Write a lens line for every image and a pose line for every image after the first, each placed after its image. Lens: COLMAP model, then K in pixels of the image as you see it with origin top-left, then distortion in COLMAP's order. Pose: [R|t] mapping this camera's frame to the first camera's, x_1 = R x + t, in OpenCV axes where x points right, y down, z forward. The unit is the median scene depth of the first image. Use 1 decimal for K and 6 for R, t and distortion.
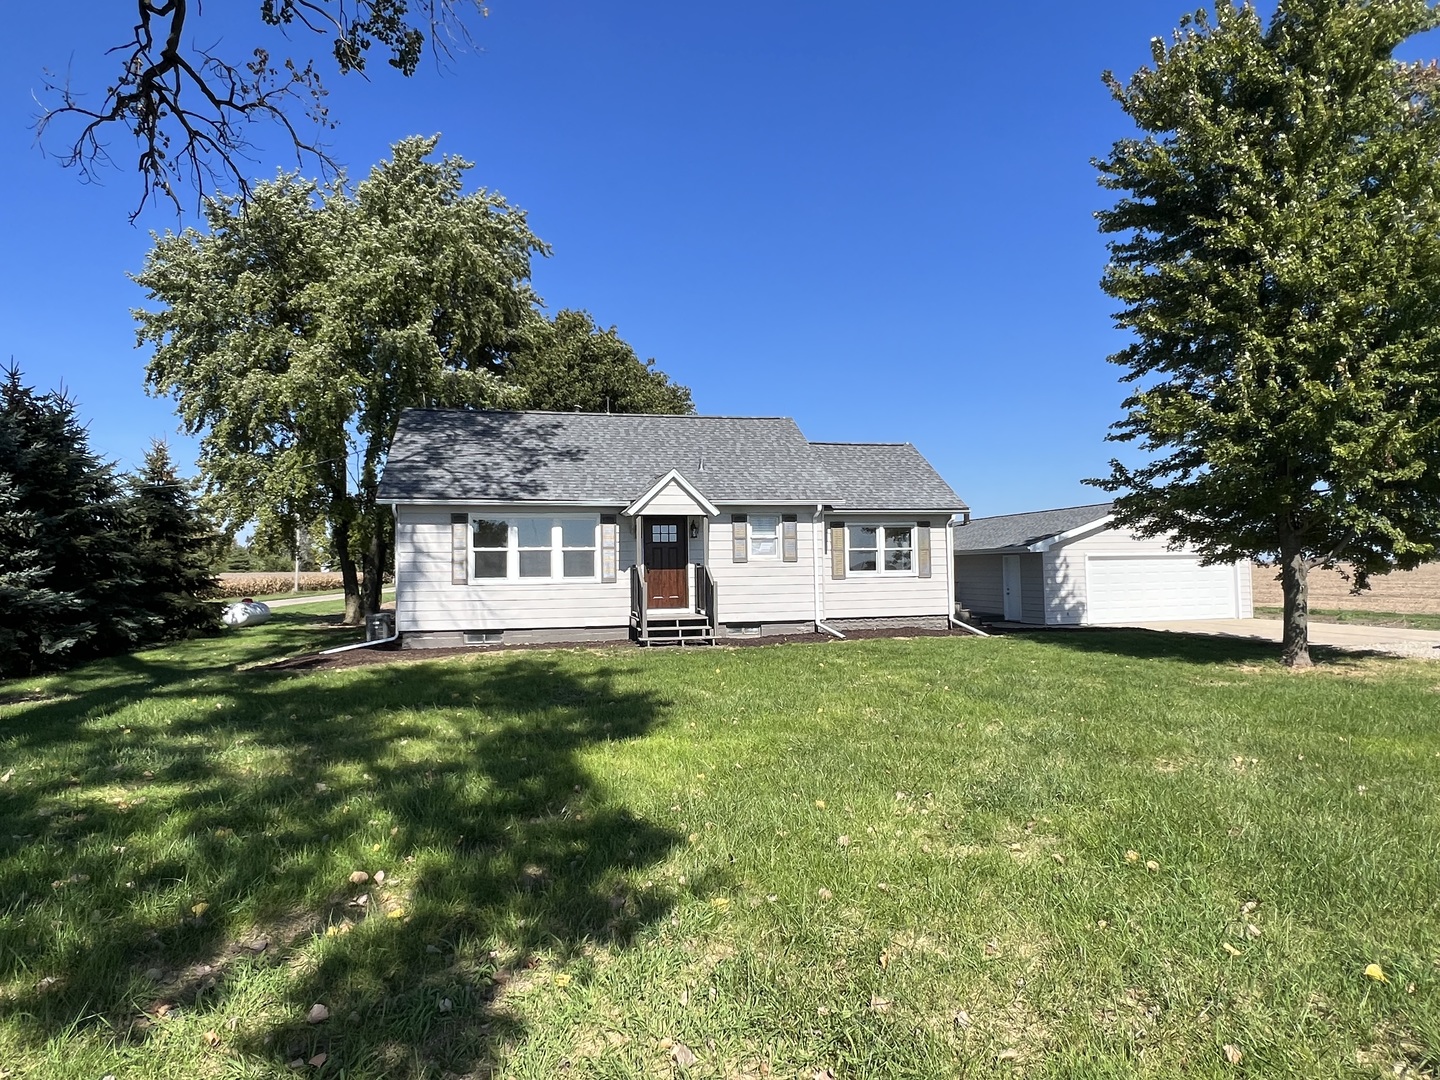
lens RADIAL K [[850.5, 0, 724.3], [0, 850.5, 538.5], [0, 0, 1]] dist [0.007993, 0.007419]
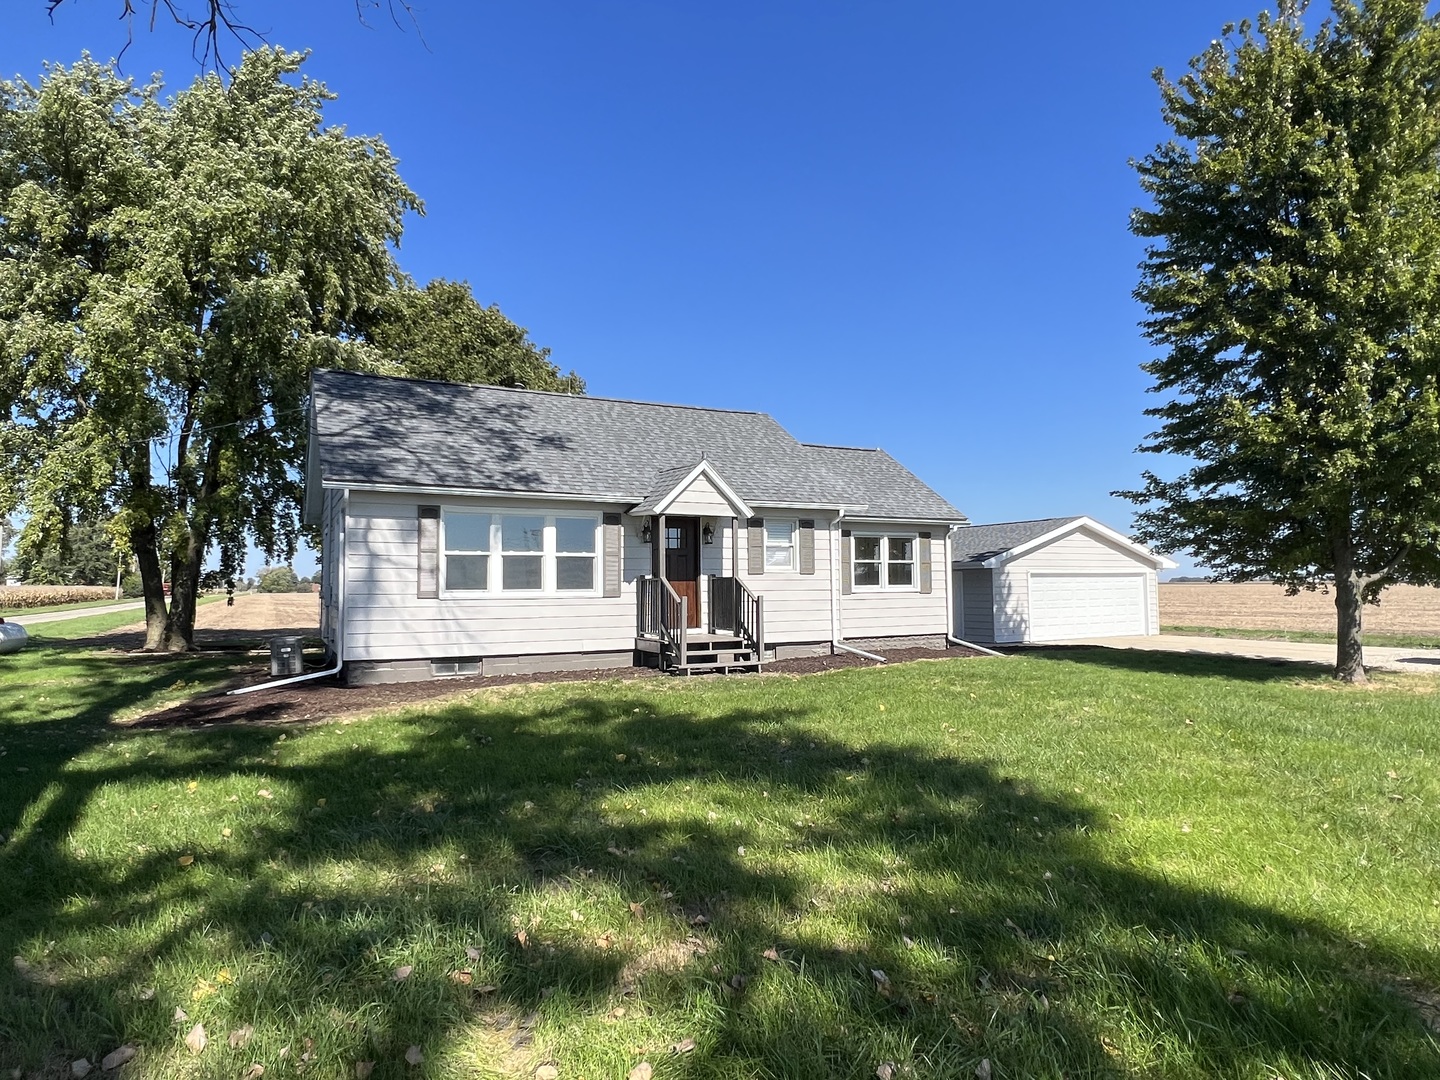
lens RADIAL K [[850.5, 0, 717.1], [0, 850.5, 542.3], [0, 0, 1]] dist [0.007993, 0.007419]
pose [[0.966016, 0.020391, 0.257676, -0.244748], [-0.016239, 0.999702, -0.018234, 0.012625], [-0.257971, 0.013430, 0.966059, 0.182344]]
